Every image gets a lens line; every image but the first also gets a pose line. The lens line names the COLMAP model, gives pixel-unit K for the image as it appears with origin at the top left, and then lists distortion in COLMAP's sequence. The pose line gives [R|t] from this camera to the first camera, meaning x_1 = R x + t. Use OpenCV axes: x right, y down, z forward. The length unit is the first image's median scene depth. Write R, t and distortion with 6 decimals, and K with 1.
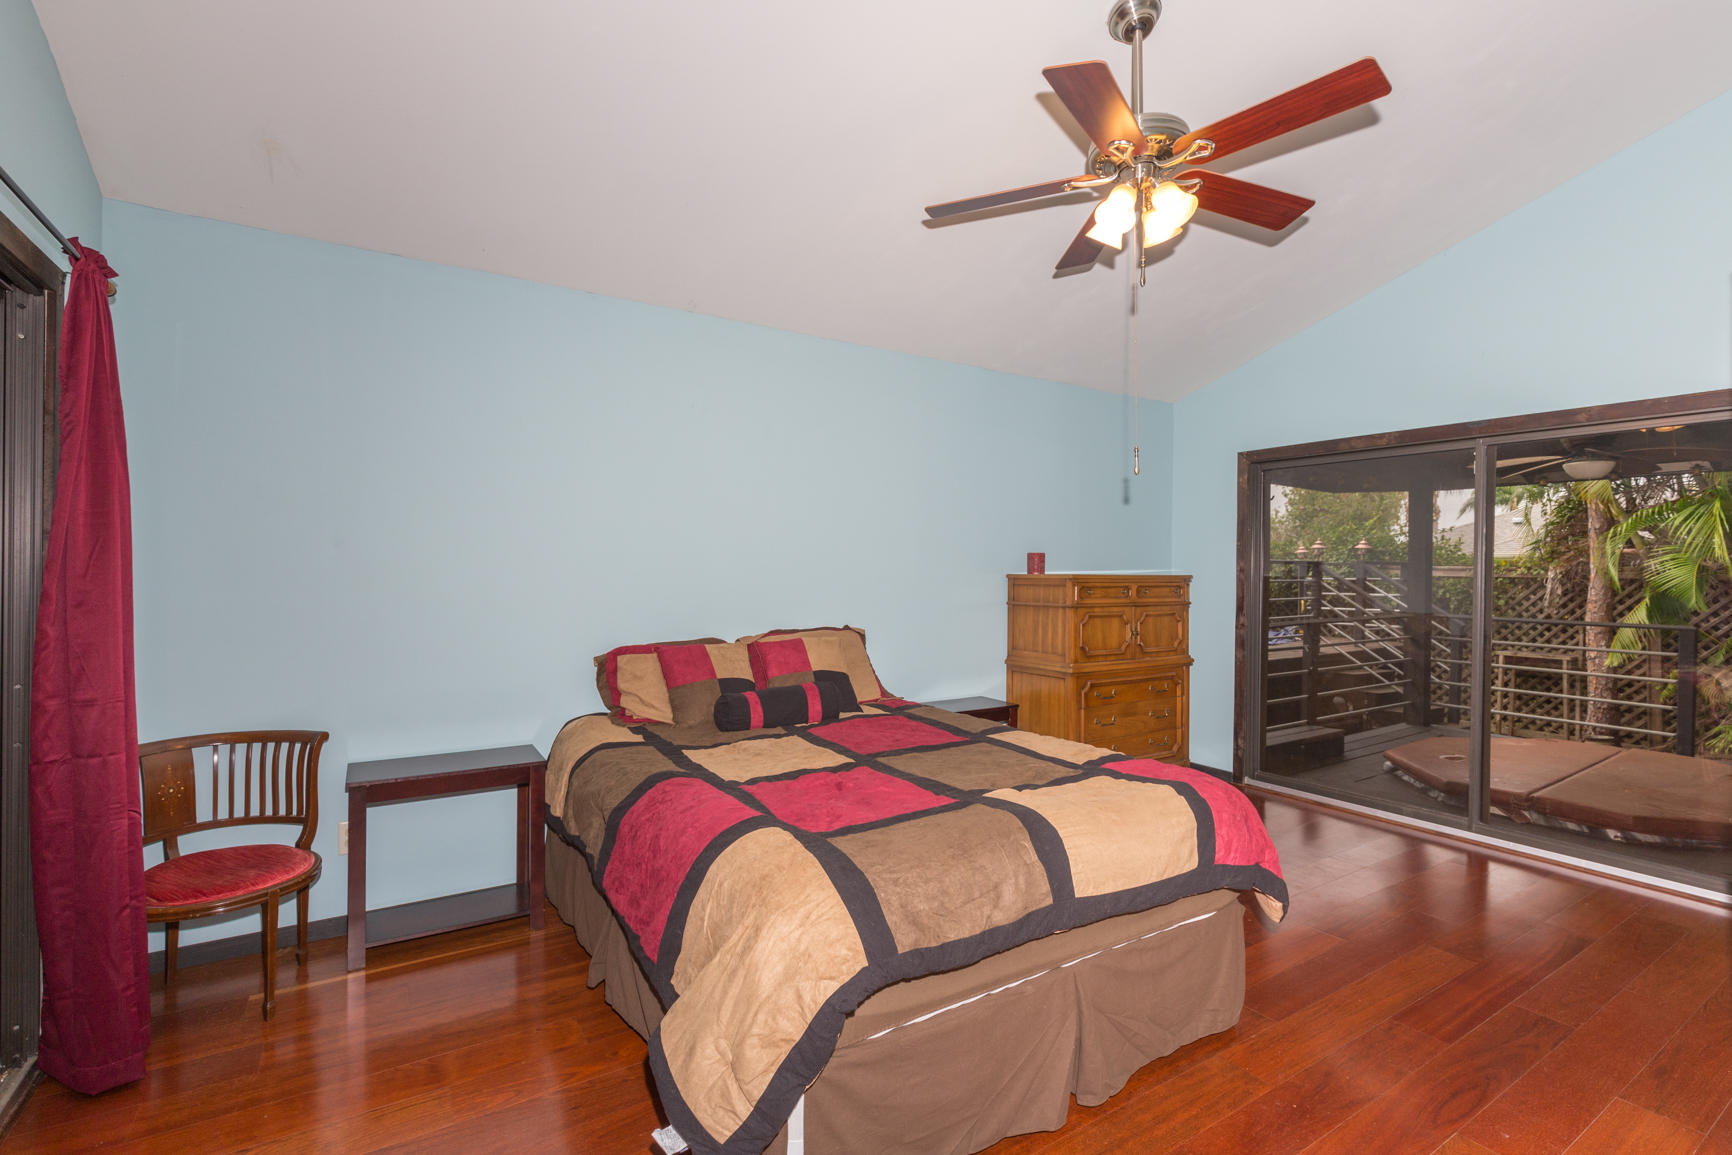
lens RADIAL K [[794.6, 0, 876.9], [0, 794.6, 571.4], [0, 0, 1]] dist [-0.001169, -0.000298]
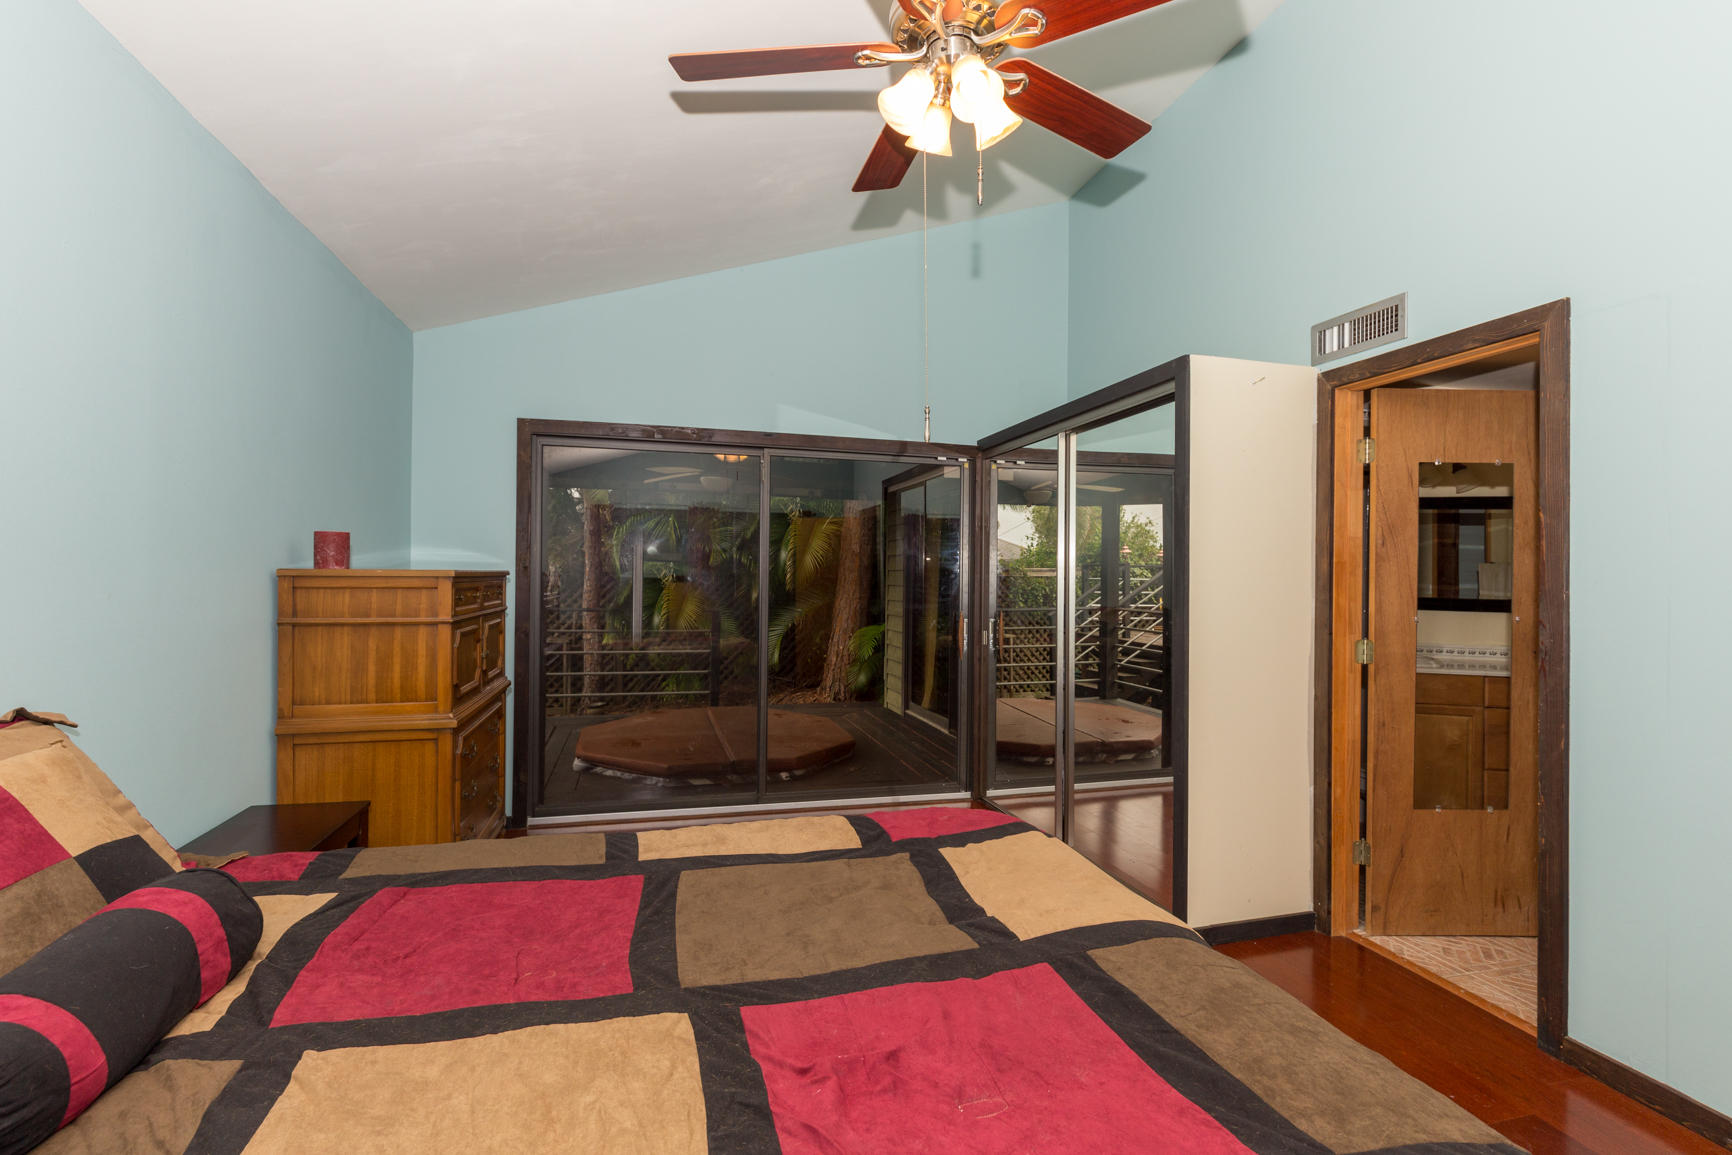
lens RADIAL K [[794.6, 0, 919.9], [0, 794.6, 574.7], [0, 0, 1]] dist [-0.001169, -0.000298]
pose [[0.298696, -0.003965, 0.954340, -0.227264], [-0.008928, 0.999936, 0.006948, -0.000131], [-0.954307, -0.010596, 0.298641, 0.435616]]
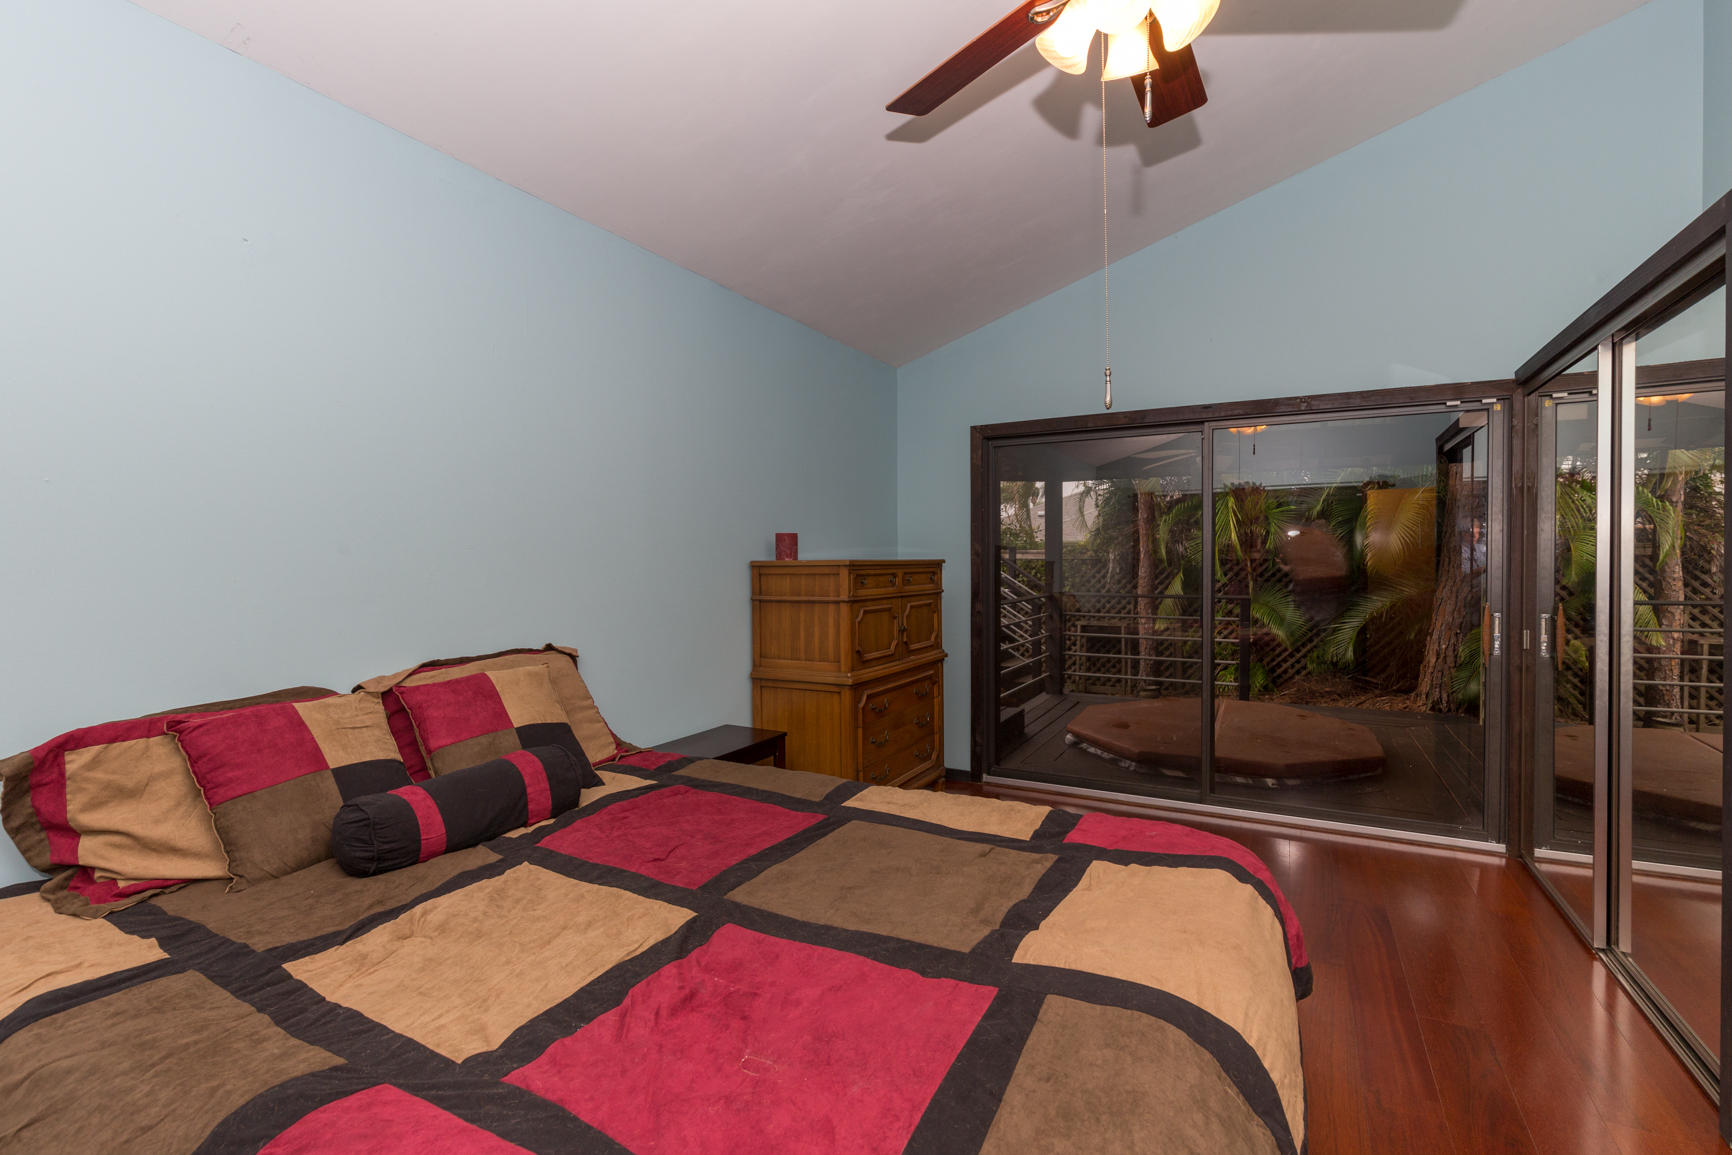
lens RADIAL K [[794.6, 0, 884.8], [0, 794.6, 571.9], [0, 0, 1]] dist [-0.001169, -0.000298]
pose [[0.871591, -0.020756, 0.489793, -0.101652], [0.013072, 0.999732, 0.019104, 0.001256], [-0.490059, -0.010248, 0.871629, 0.279050]]
